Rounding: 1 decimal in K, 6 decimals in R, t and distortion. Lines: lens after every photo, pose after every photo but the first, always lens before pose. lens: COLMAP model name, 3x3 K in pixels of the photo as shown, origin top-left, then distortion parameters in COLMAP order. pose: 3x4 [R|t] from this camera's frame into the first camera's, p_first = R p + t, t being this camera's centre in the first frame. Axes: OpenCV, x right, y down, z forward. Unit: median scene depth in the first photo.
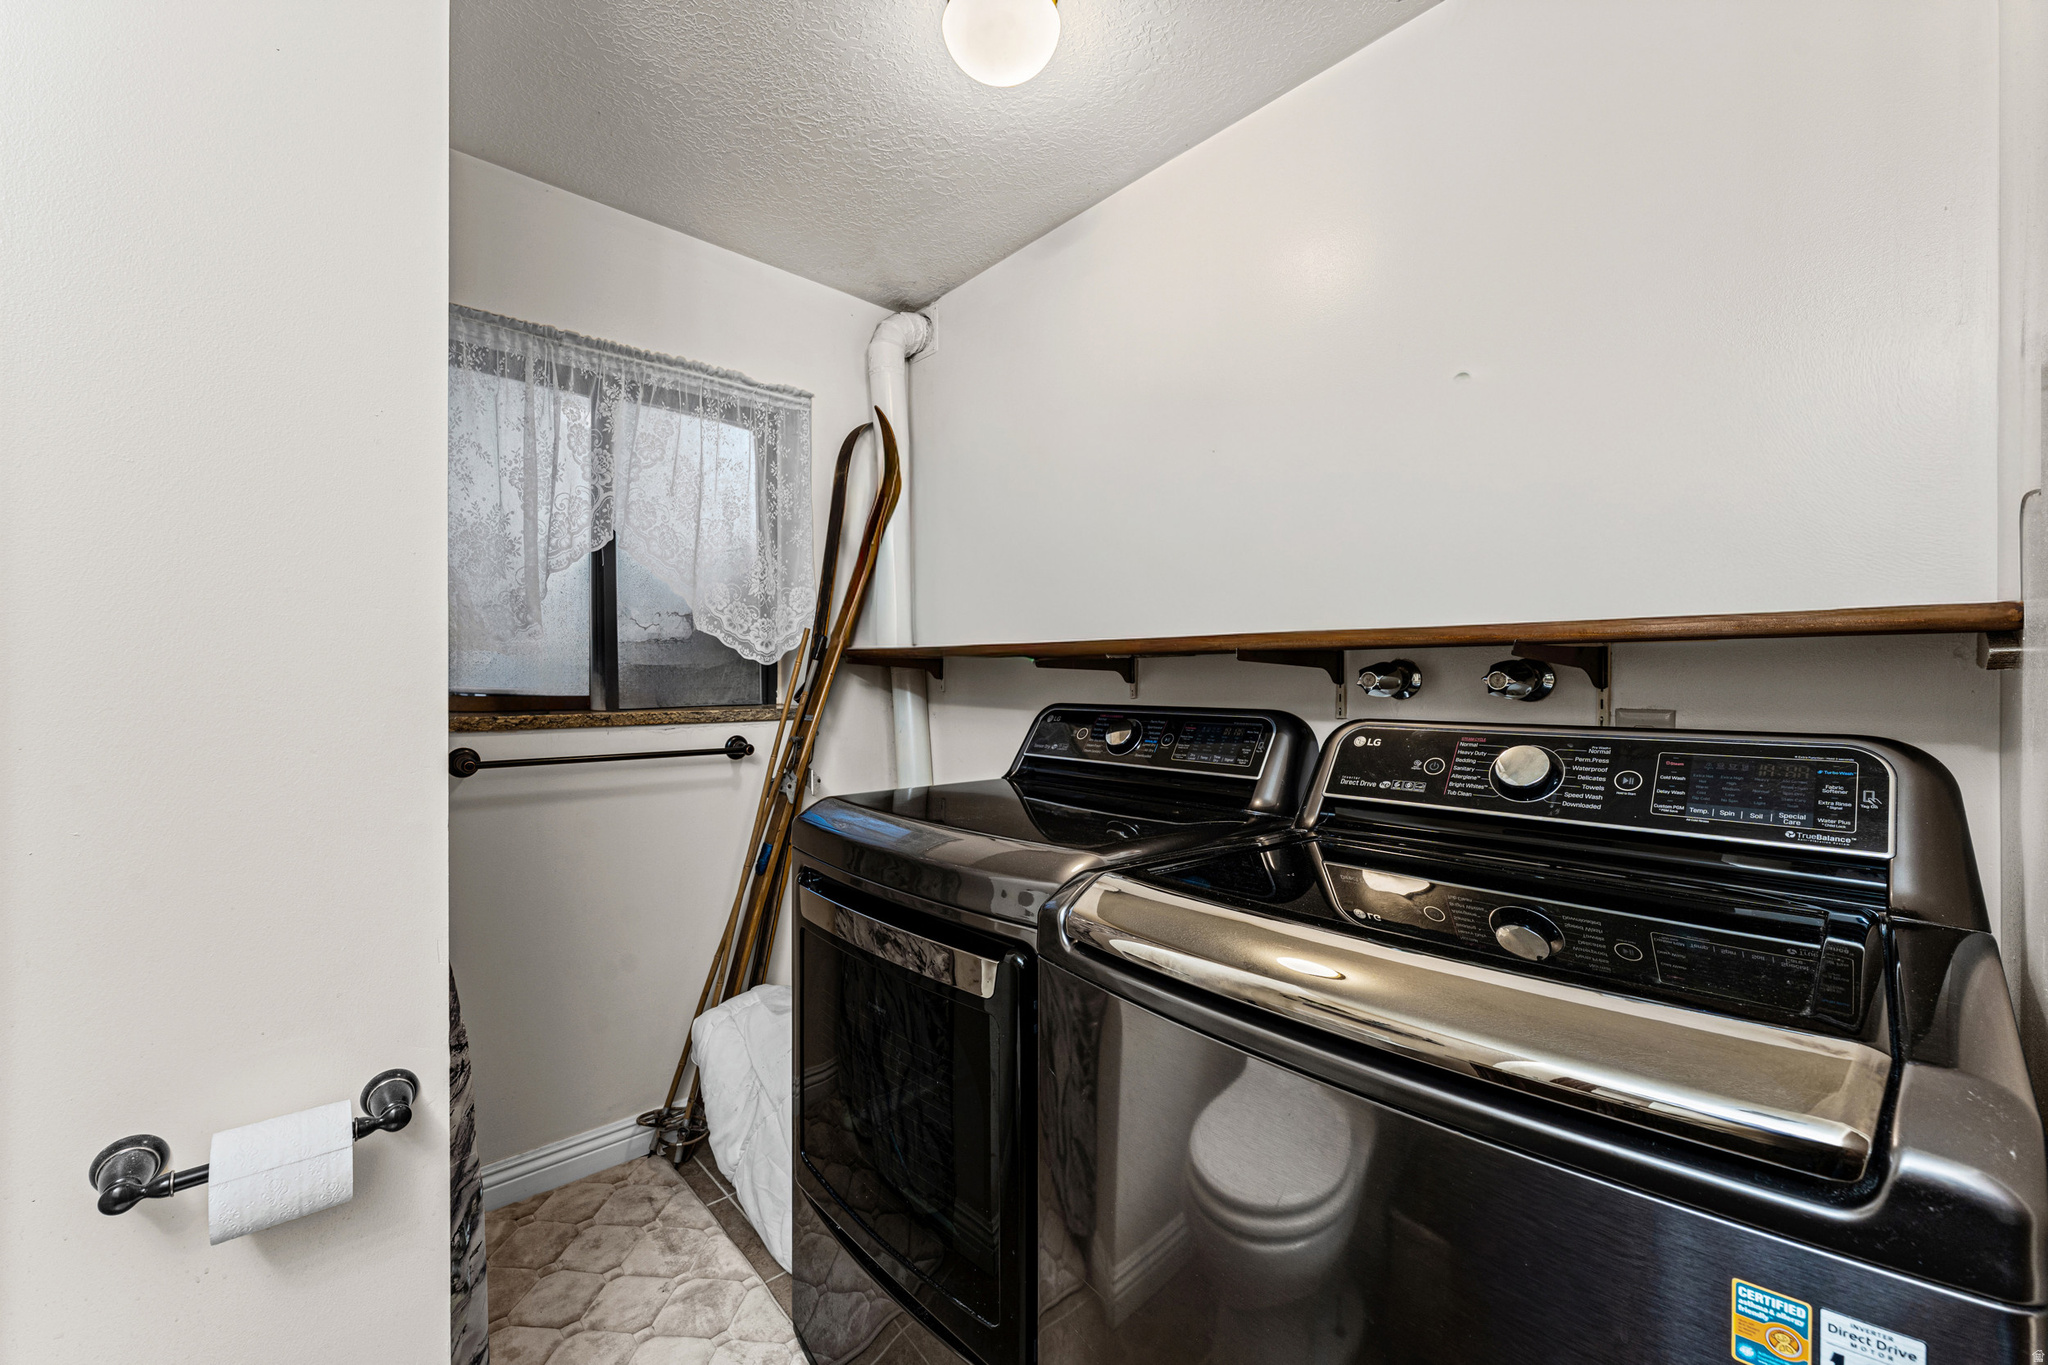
lens RADIAL K [[828.7, 0, 1029.3], [0, 828.7, 686.3], [0, 0, 1]] dist [-0.003094, -0.000753]
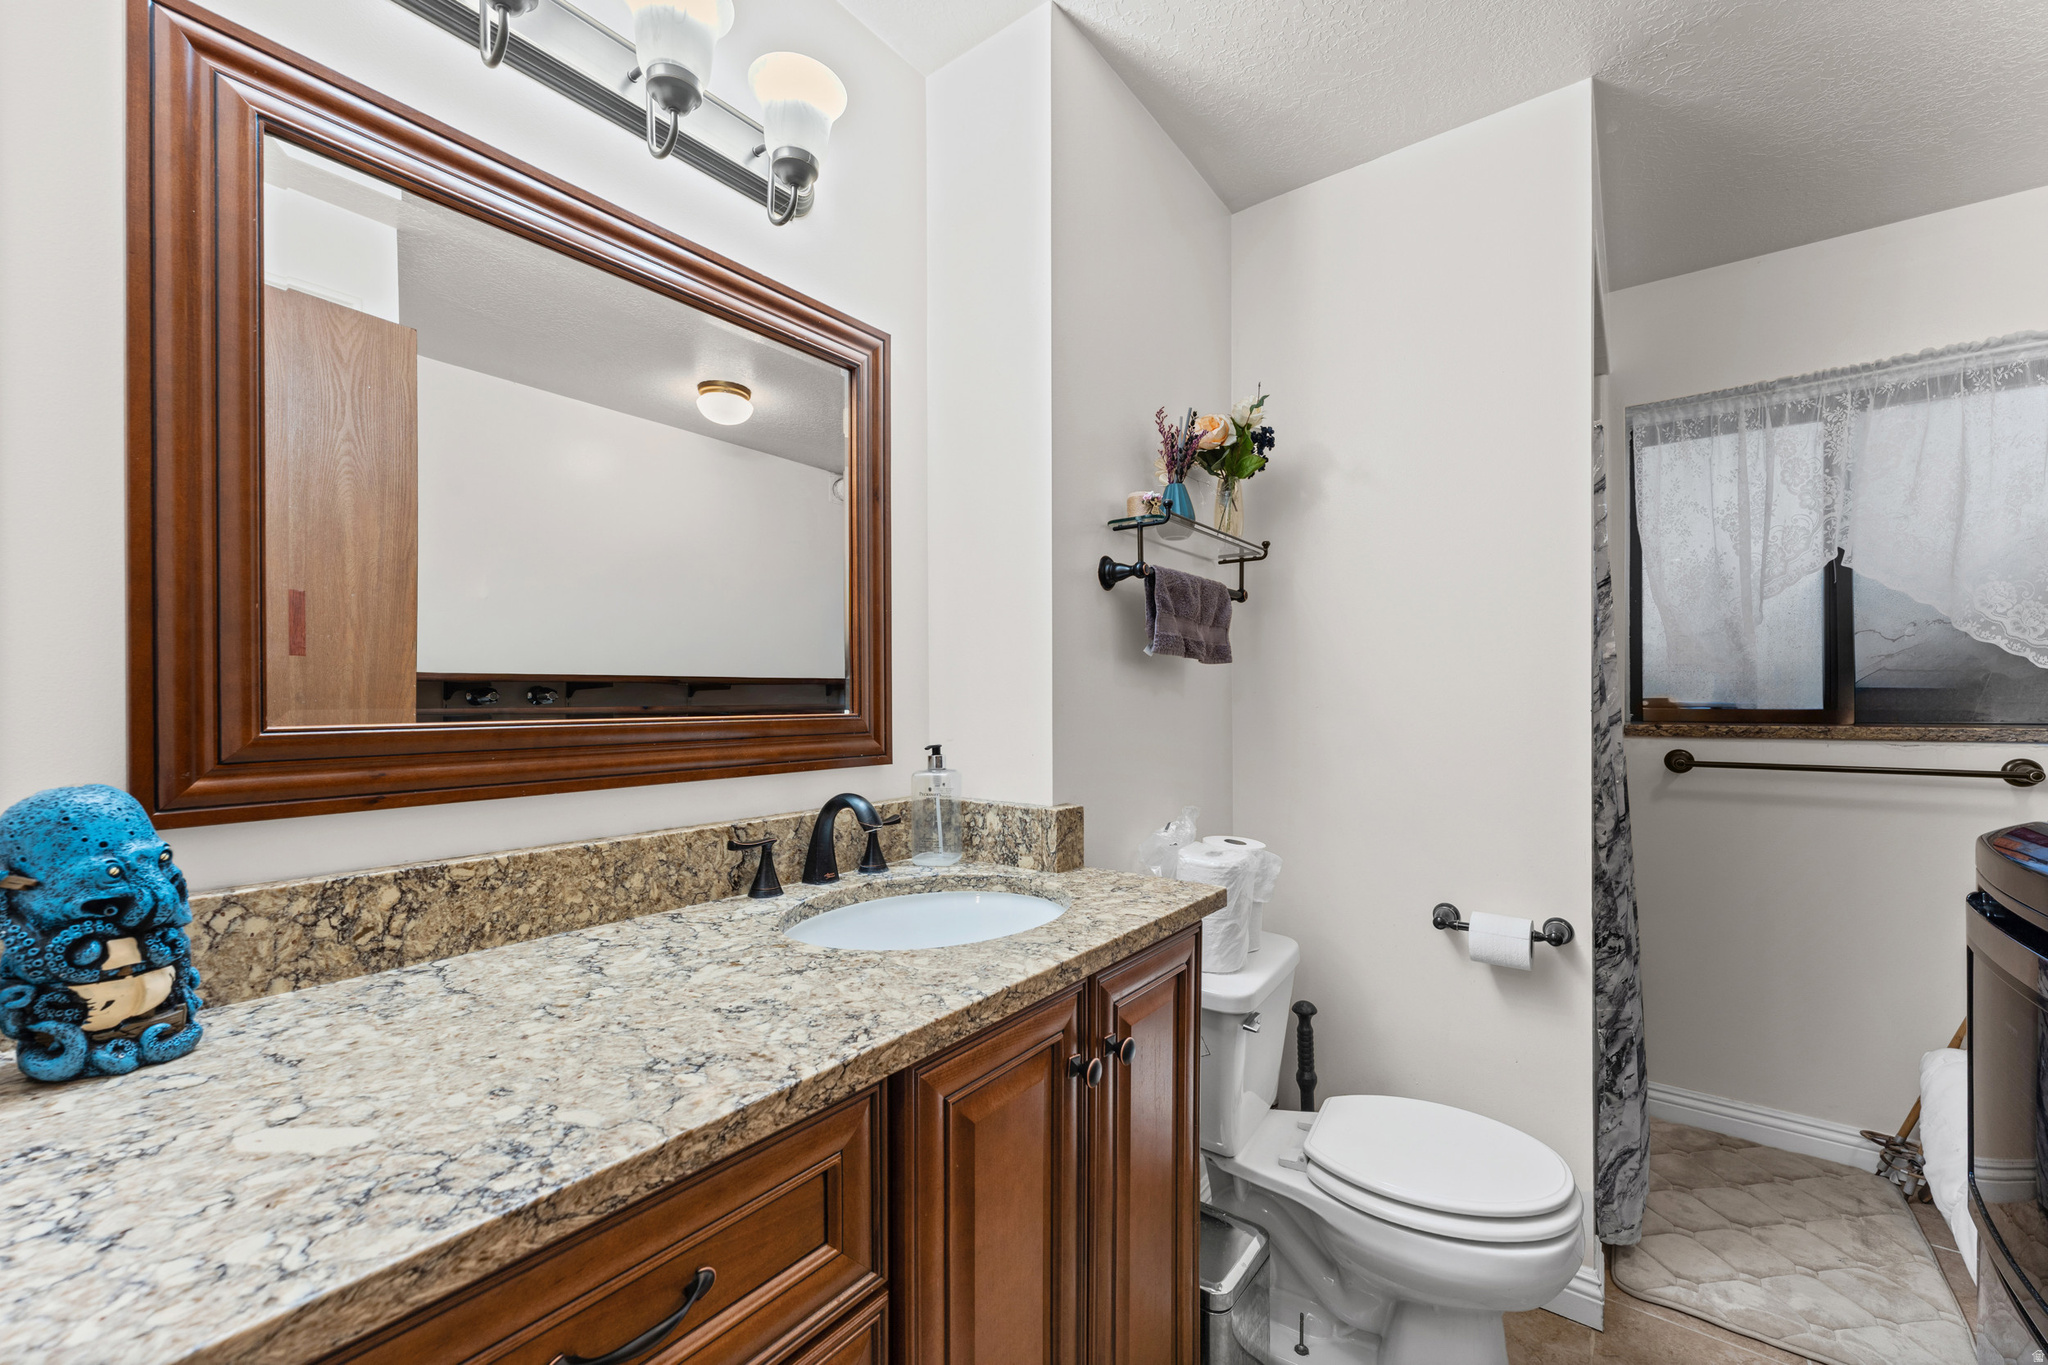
lens RADIAL K [[828.7, 0, 1025.5], [0, 828.7, 694.6], [0, 0, 1]] dist [-0.003094, -0.000753]
pose [[0.198233, -0.005183, -0.980141, 0.321587], [-0.000522, 0.999985, -0.005393, -0.001301], [0.980155, 0.001581, 0.198228, -0.204911]]
